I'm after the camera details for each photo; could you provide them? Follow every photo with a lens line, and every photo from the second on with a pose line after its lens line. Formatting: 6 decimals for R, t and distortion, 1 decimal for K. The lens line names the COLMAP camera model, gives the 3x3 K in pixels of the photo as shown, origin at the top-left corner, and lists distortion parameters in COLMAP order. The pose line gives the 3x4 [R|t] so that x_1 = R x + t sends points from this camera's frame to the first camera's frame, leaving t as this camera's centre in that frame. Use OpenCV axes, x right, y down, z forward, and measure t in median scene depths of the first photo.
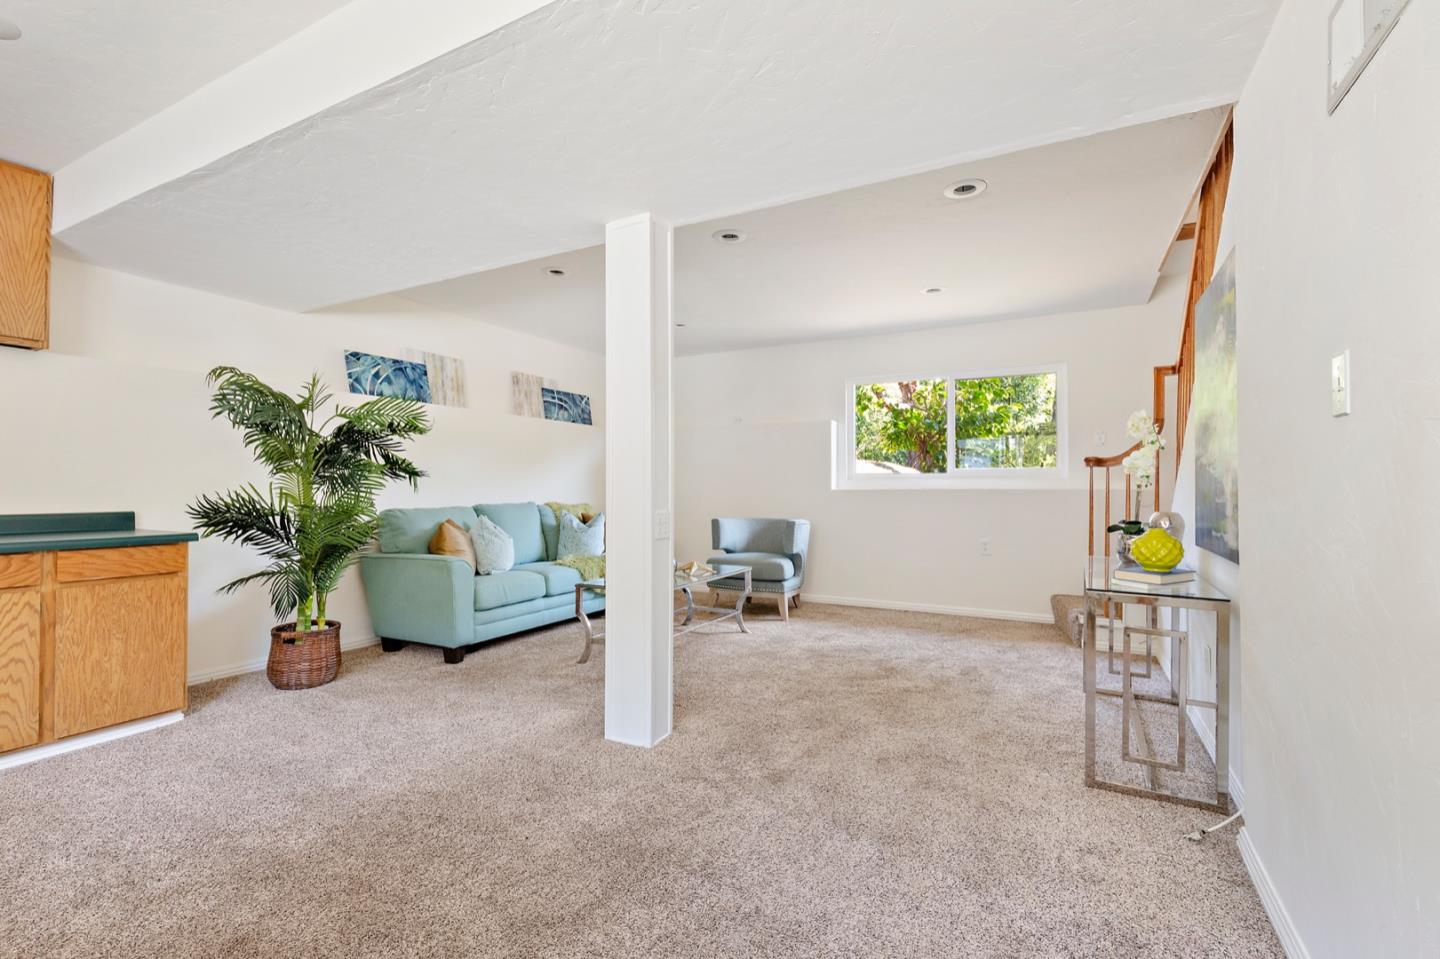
lens RADIAL K [[647.2, 0, 713.9], [0, 647.2, 470.1], [0, 0, 1]] dist [0.003692, -0.001108]
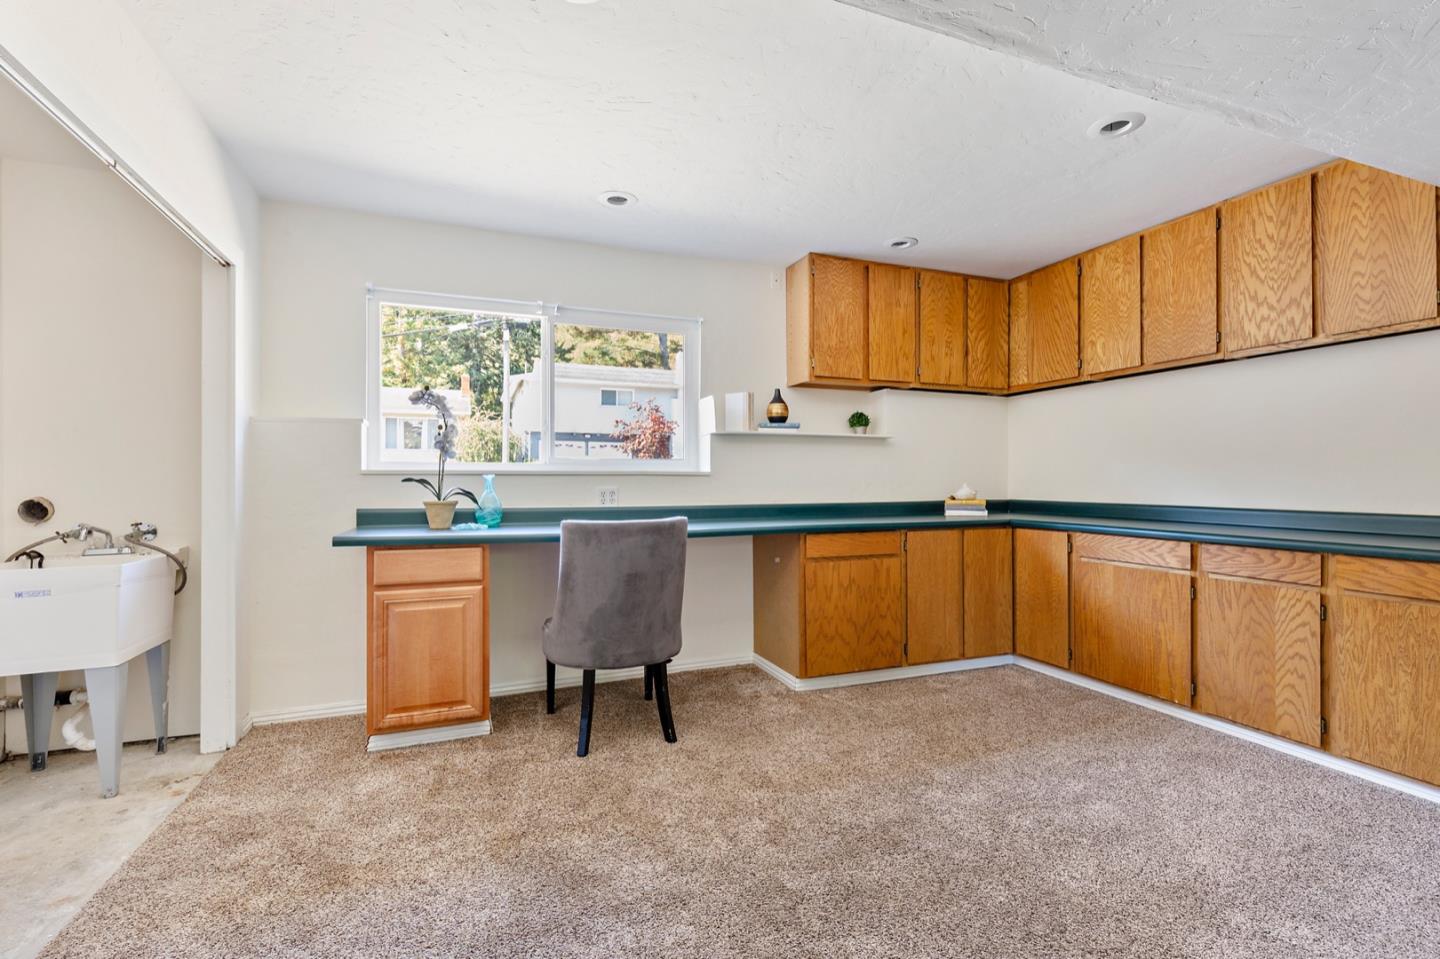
lens RADIAL K [[647.2, 0, 719.2], [0, 647.2, 482.7], [0, 0, 1]] dist [0.003692, -0.001108]
pose [[-0.646089, -0.001843, -0.763260, 0.158813], [0.017845, 0.999687, -0.017519, 0.013032], [0.763053, -0.024939, -0.645854, 0.533237]]
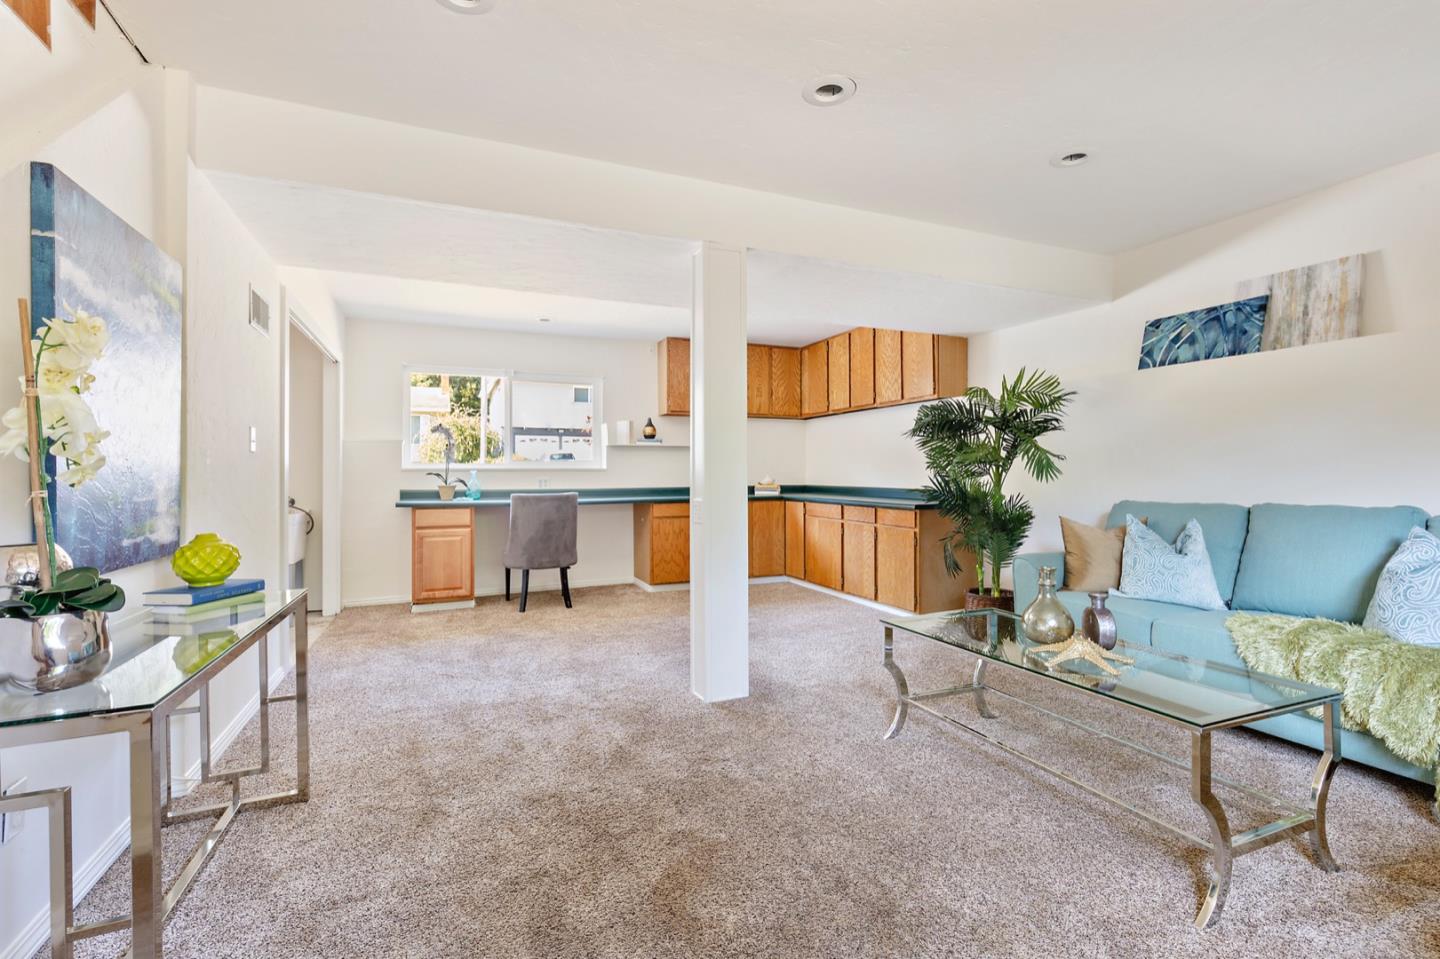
lens RADIAL K [[647.2, 0, 720.1], [0, 647.2, 469.7], [0, 0, 1]] dist [0.003692, -0.001108]
pose [[-0.621589, -0.005687, -0.783323, 0.484304], [0.021318, 0.999480, -0.024173, 0.026702], [0.783054, -0.031725, -0.621144, 1.066330]]
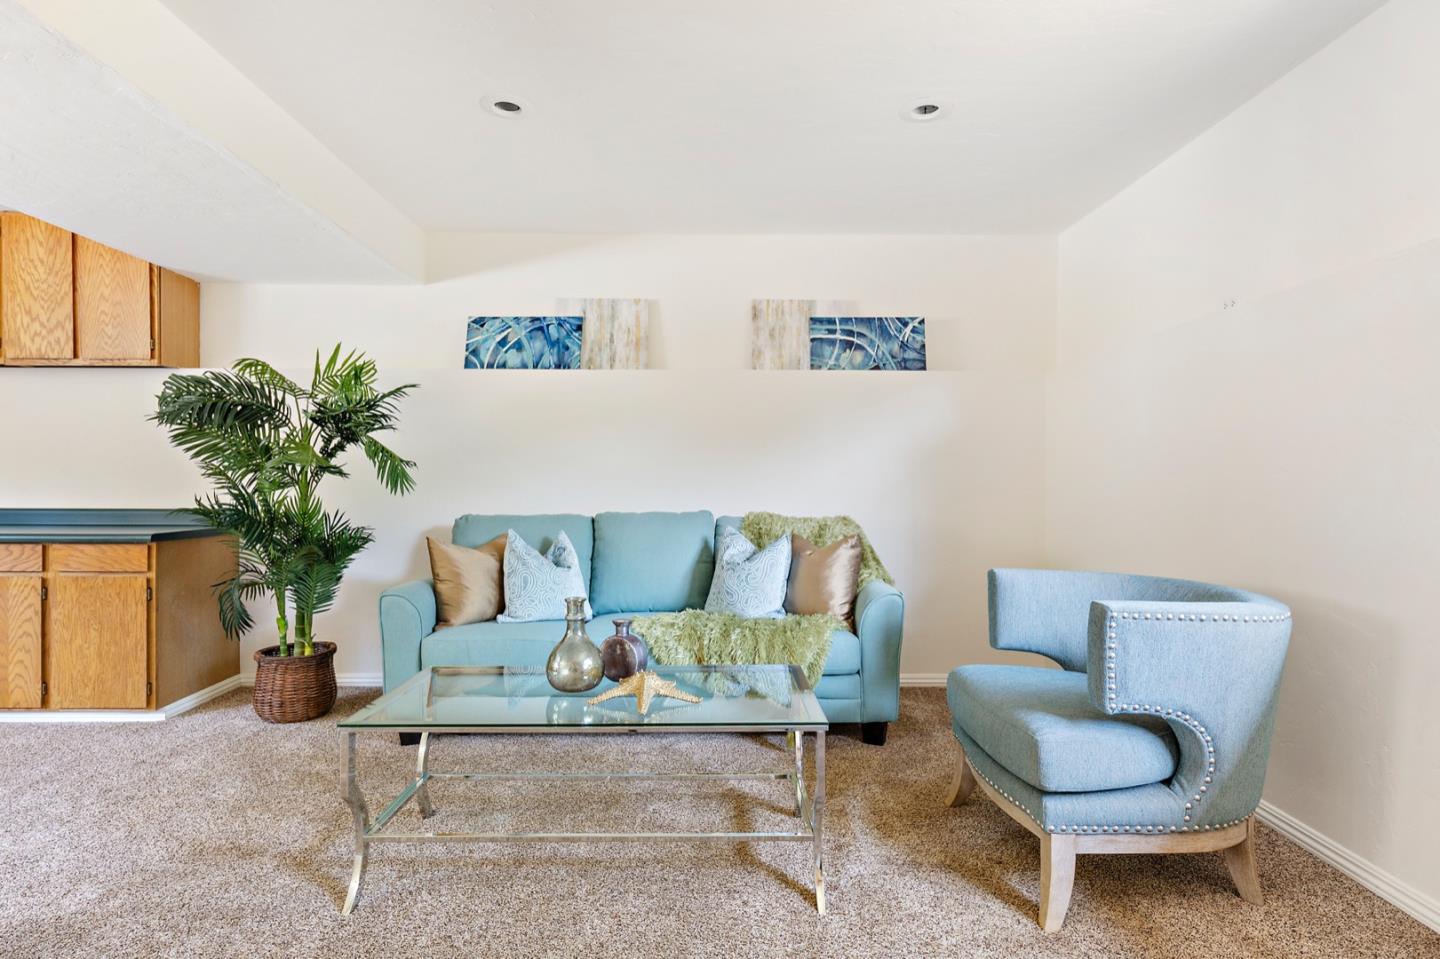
lens RADIAL K [[753.9, 0, 715.8], [0, 753.9, 483.8], [0, 0, 1]] dist [0.002876, -0.001997]
pose [[0.478870, 0.000484, -0.877886, 0.399807], [0.023079, 0.999647, 0.013140, 0.017572], [0.877582, -0.026553, 0.478690, 0.797530]]
